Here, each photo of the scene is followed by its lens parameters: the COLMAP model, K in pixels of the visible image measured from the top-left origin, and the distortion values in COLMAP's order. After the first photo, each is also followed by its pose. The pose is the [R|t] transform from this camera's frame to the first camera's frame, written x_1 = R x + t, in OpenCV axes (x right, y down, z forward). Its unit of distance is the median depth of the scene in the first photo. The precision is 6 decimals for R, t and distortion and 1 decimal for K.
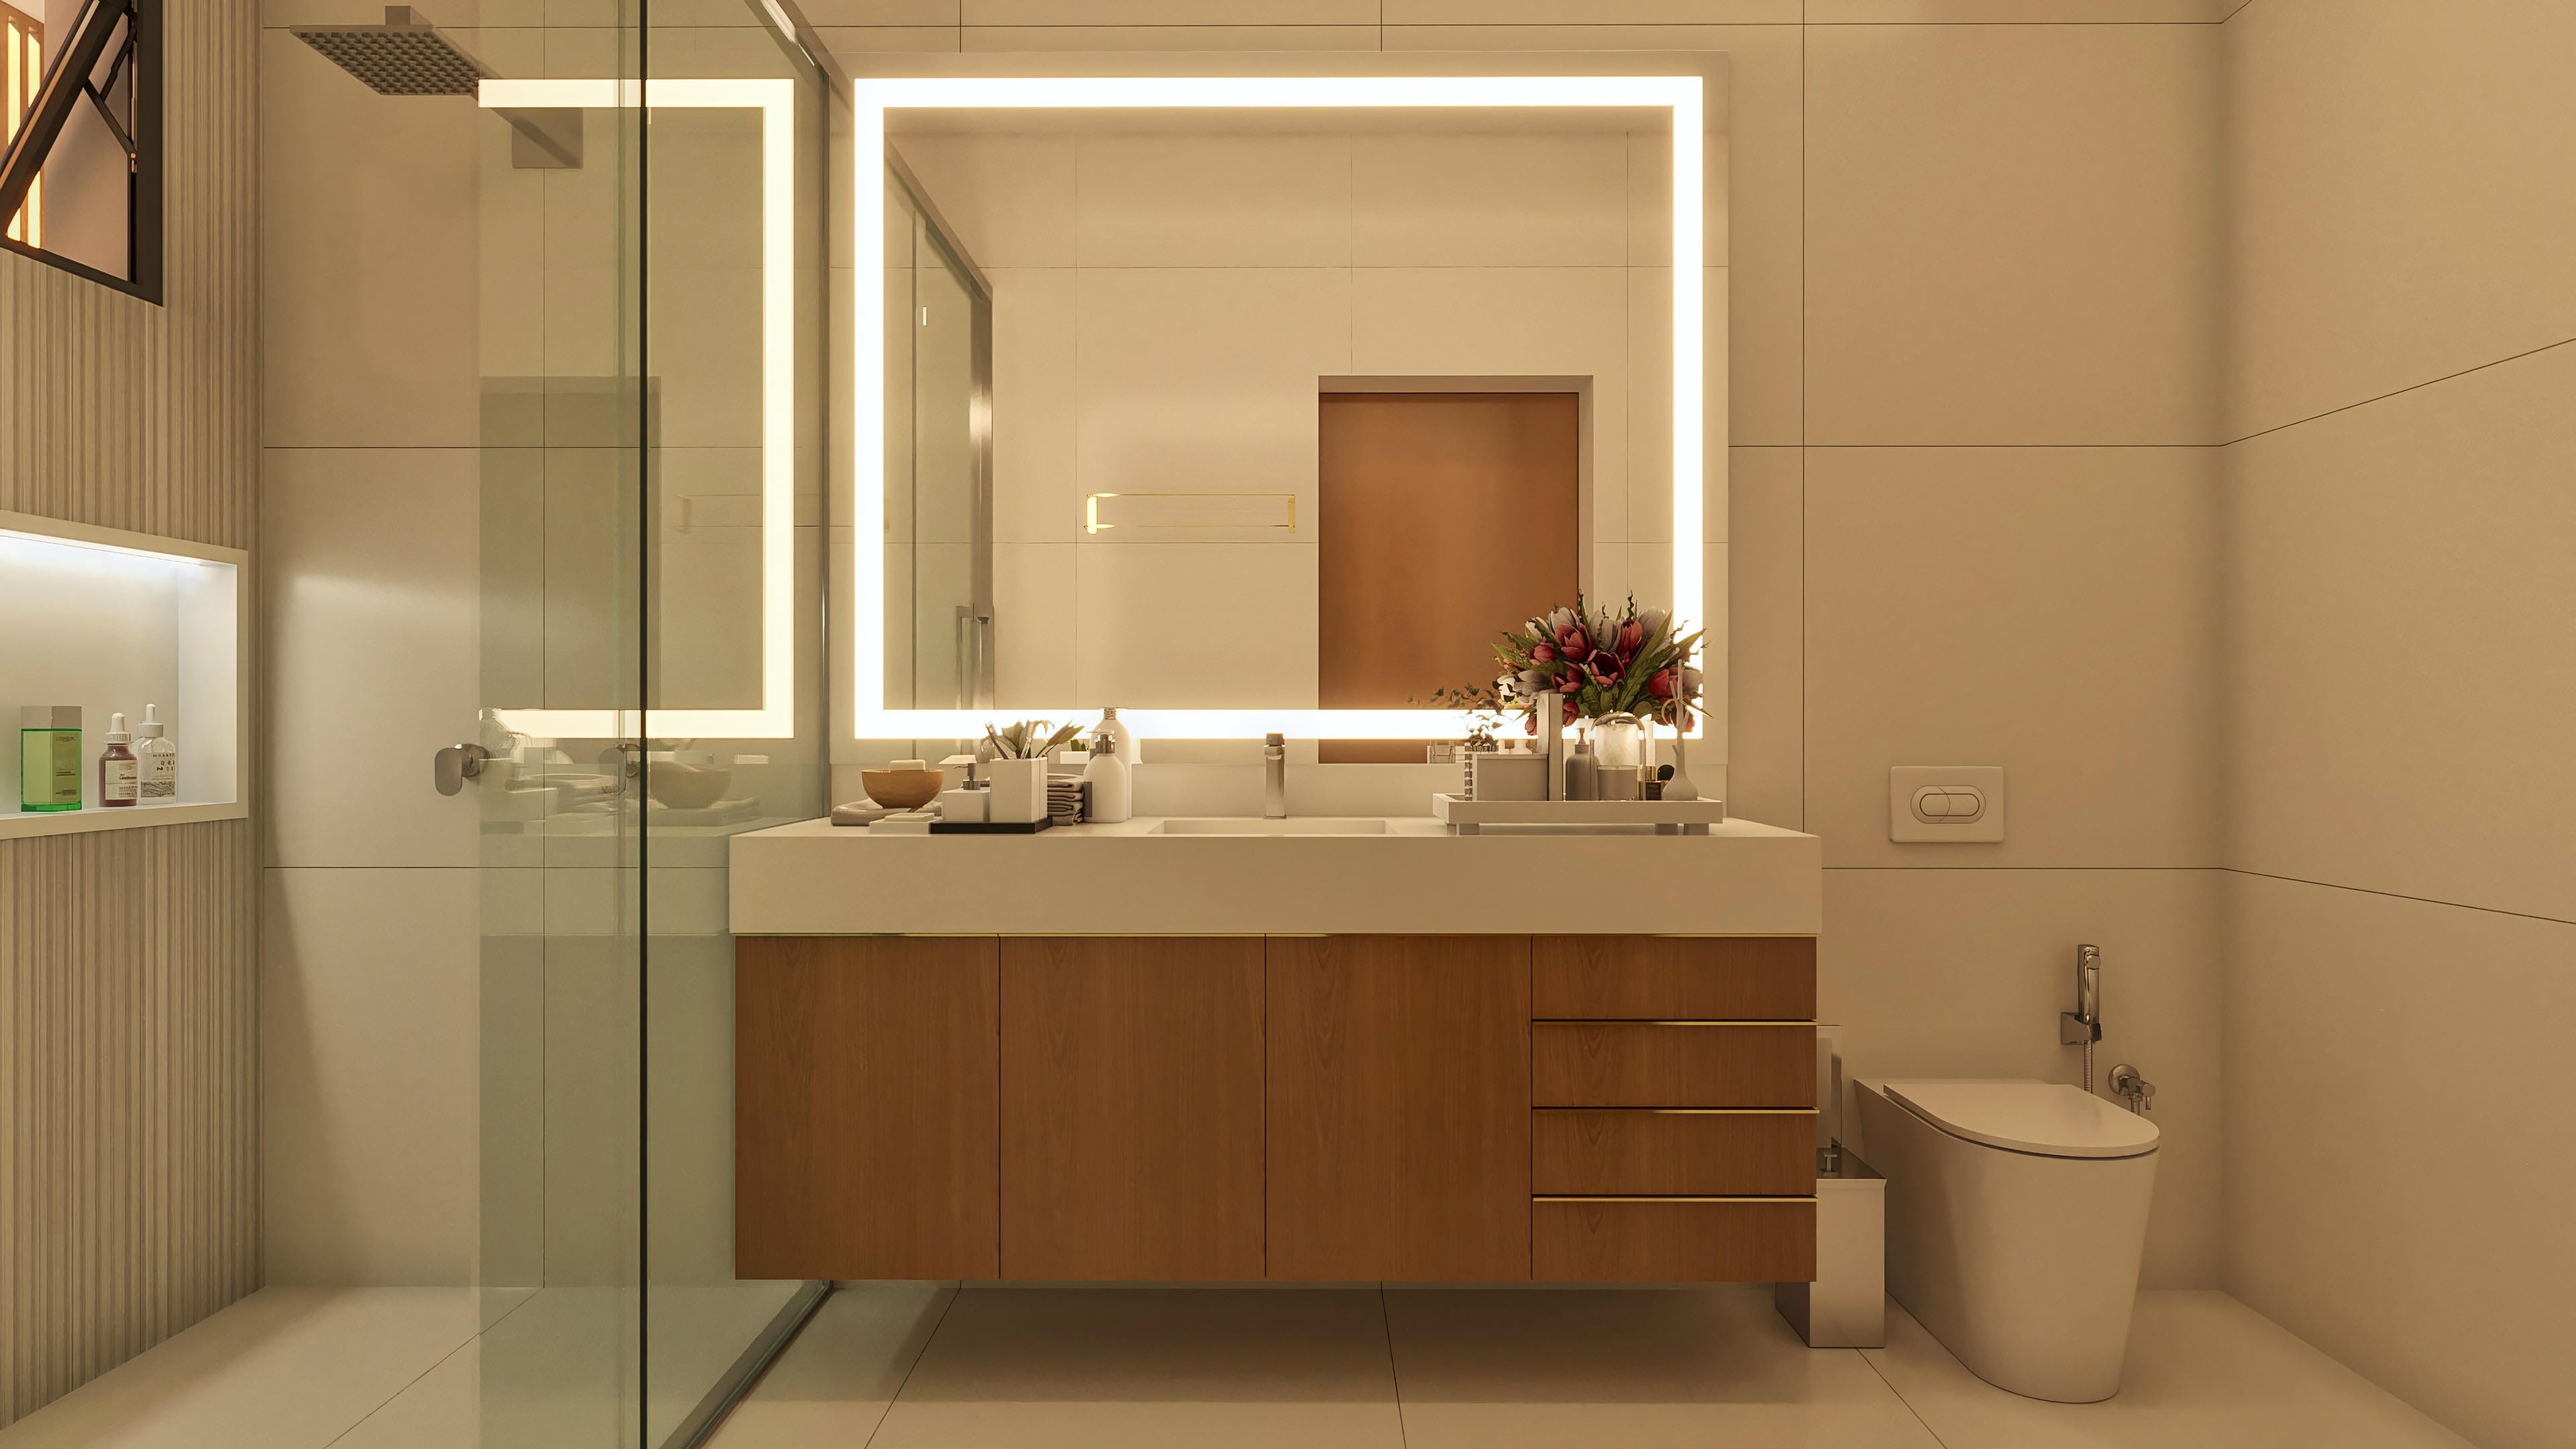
lens RADIAL K [[999.9, 0, 1288.0], [0, 999.9, 724.5], [0, 0, 1]] dist [-0.000979, 0.000013]
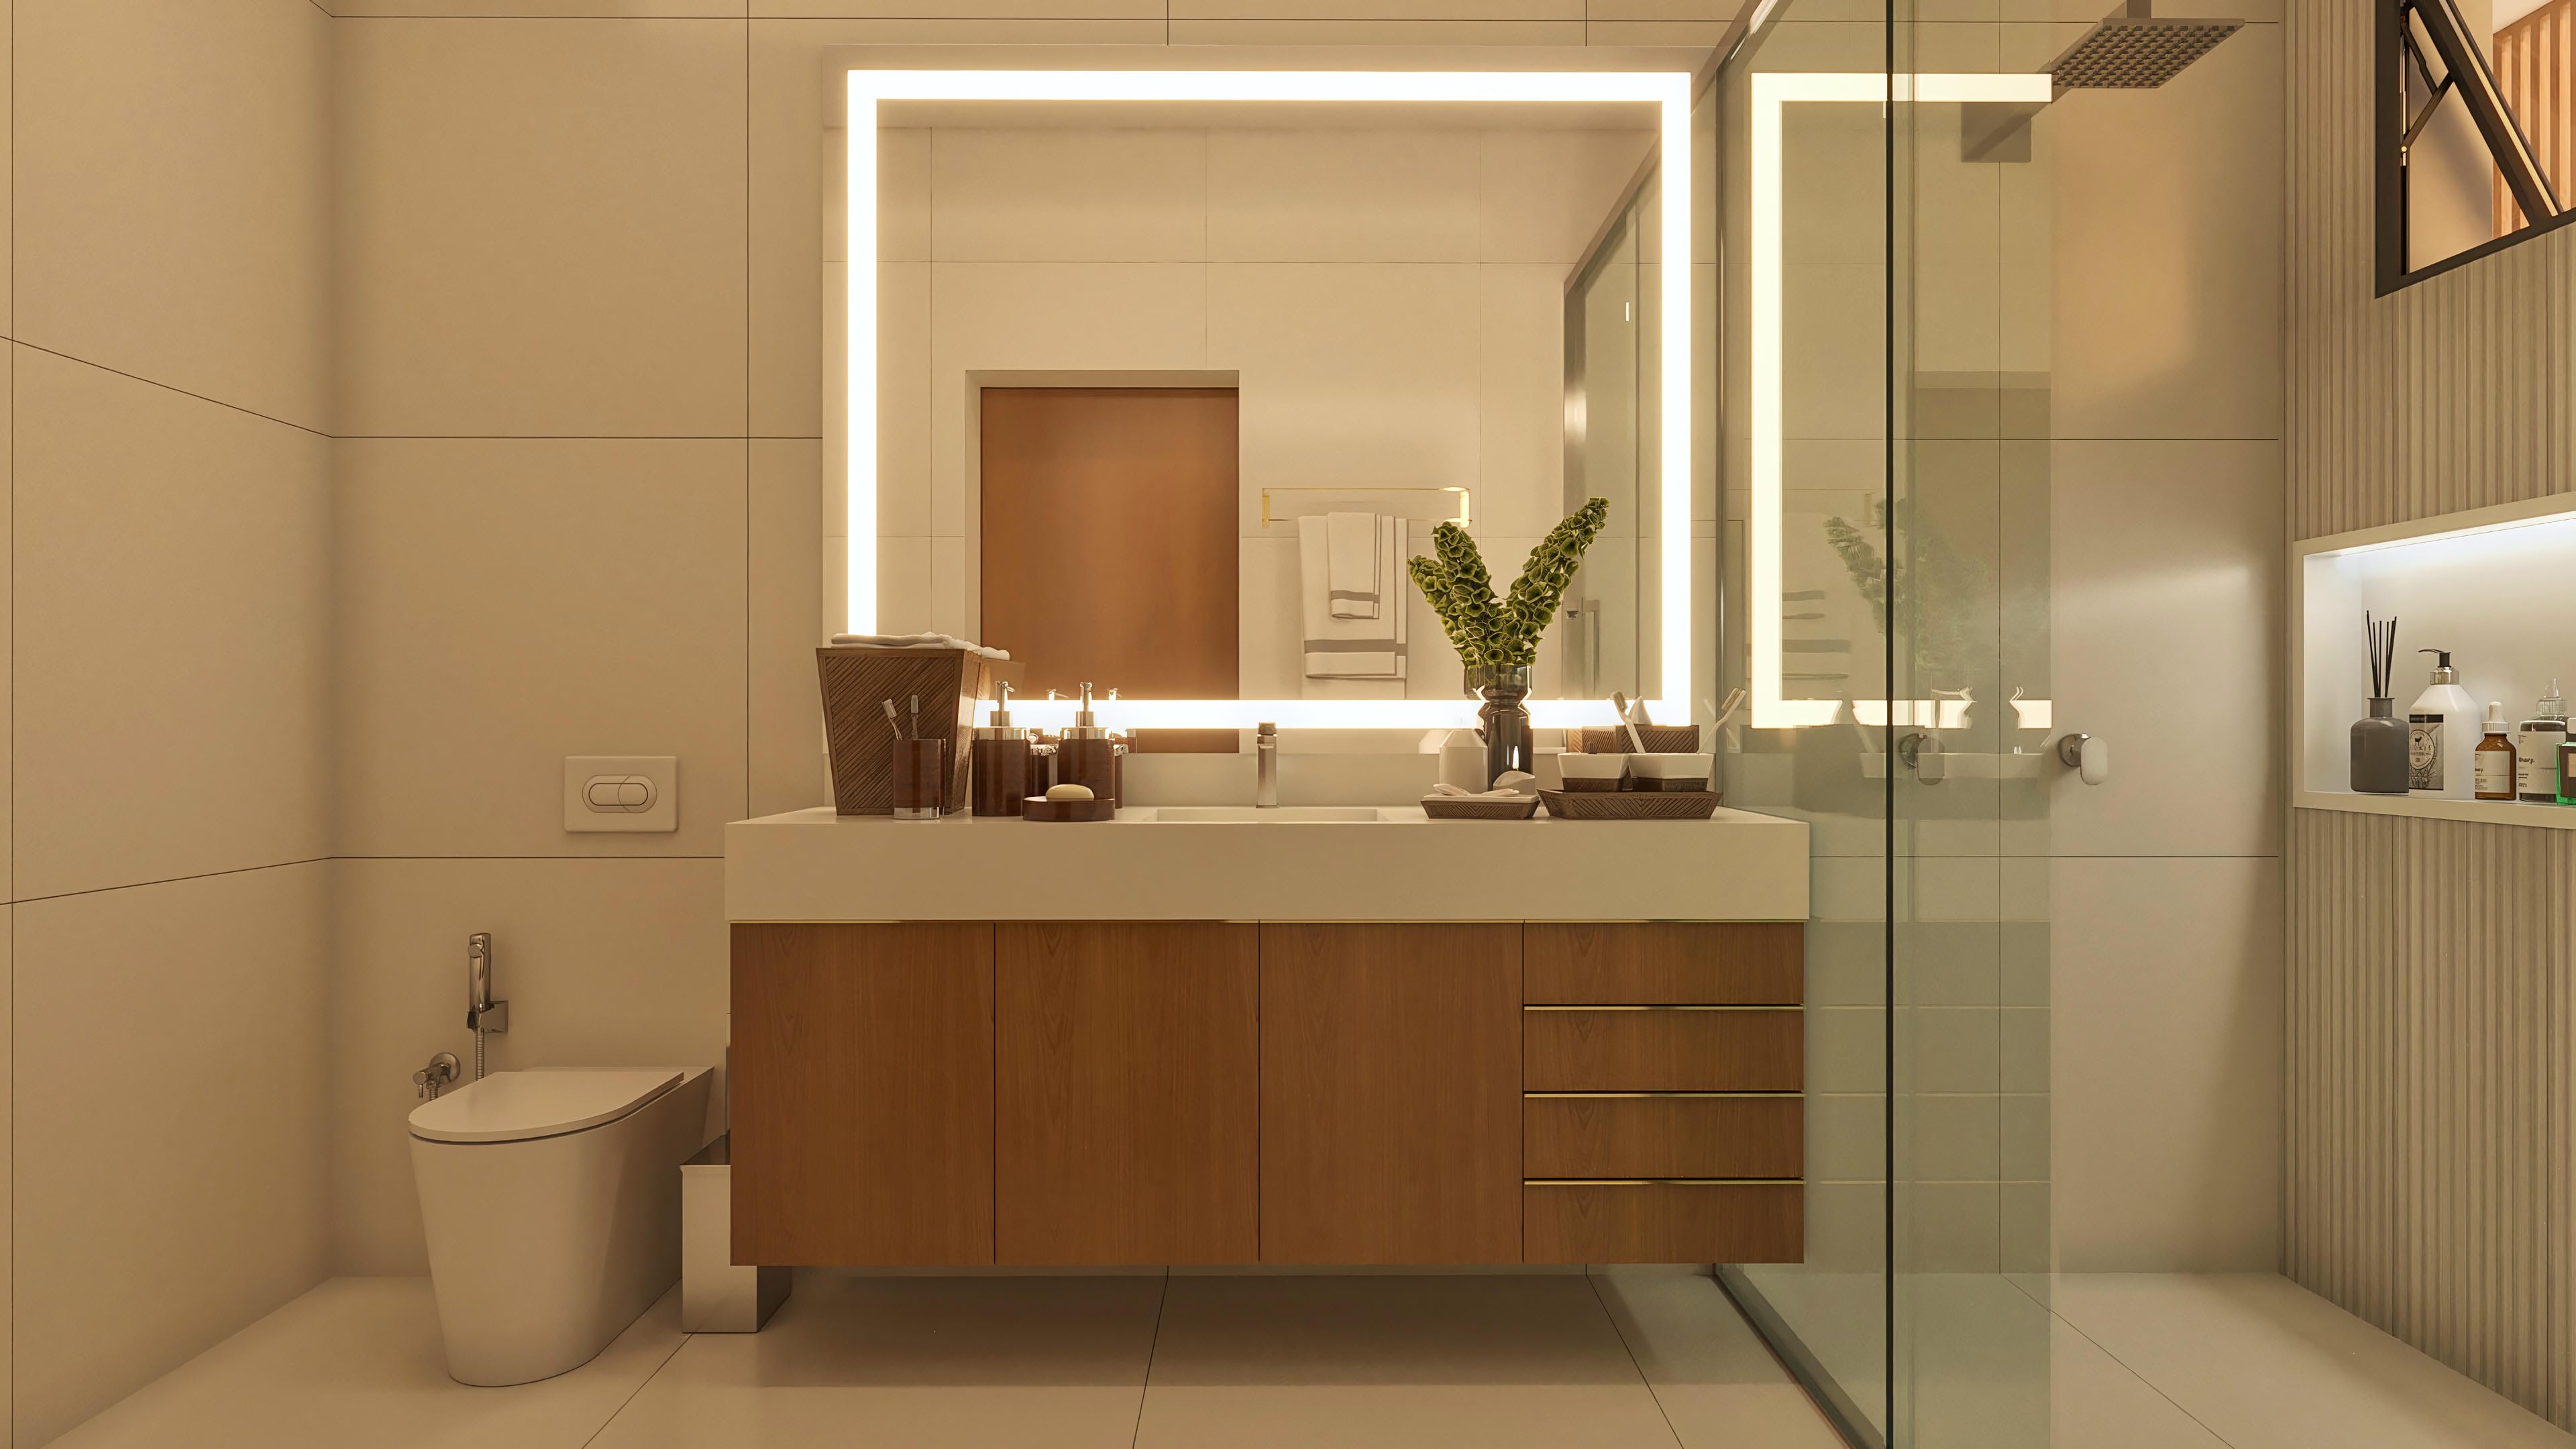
lens RADIAL K [[988.8, 0, 1284.3], [0, 988.8, 717.6], [0, 0, 1]] dist [0.002770, -0.000074]
pose [[0.999992, -0.000679, 0.003863, -0.906940], [0.000665, 0.999993, 0.003631, -0.000829], [-0.003865, -0.003628, 0.999986, 0.001824]]
